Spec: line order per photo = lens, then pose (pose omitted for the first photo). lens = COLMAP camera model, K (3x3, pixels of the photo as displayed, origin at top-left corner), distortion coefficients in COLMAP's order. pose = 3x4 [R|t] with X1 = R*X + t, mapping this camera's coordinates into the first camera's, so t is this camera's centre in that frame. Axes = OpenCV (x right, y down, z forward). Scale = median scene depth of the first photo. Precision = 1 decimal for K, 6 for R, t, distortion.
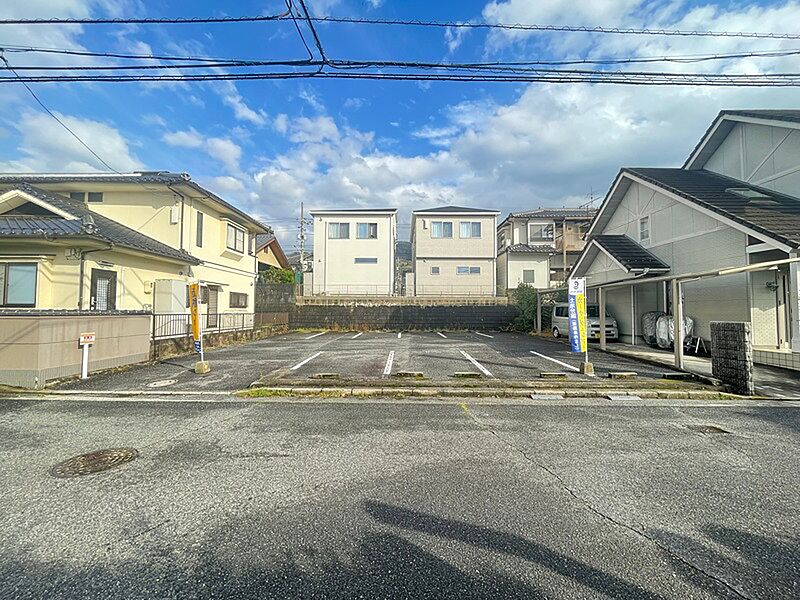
lens RADIAL K [[324.0, 0, 399.5], [0, 324.0, 298.2], [0, 0, 1]] dist [0.000428, -0.001357]
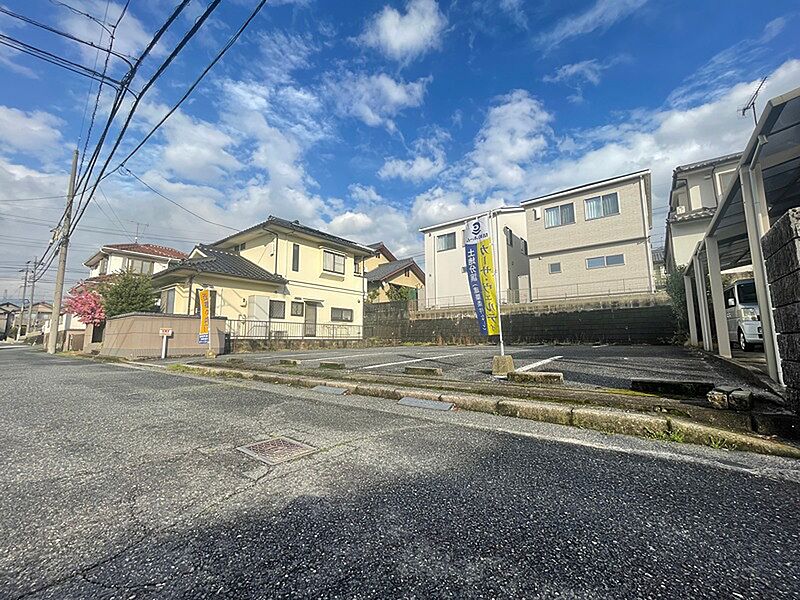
lens RADIAL K [[324.0, 0, 400.1], [0, 324.0, 297.6], [0, 0, 1]] dist [0.000428, -0.001357]
pose [[0.794593, -0.088594, -0.600644, 0.508563], [0.033969, 0.994234, -0.101709, 0.096960], [0.606192, 0.060414, 0.793021, 0.281993]]
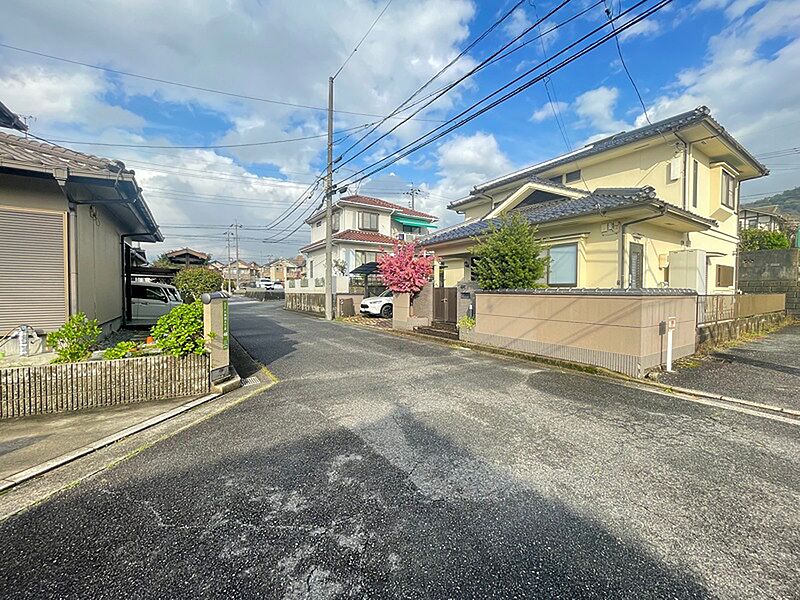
lens RADIAL K [[324.0, 0, 402.0], [0, 324.0, 298.3], [0, 0, 1]] dist [0.000428, -0.001357]
pose [[0.562060, 0.017939, -0.826902, -0.413877], [0.032575, 0.998509, 0.043803, 0.000997], [0.826455, -0.051557, 0.560638, -0.013088]]
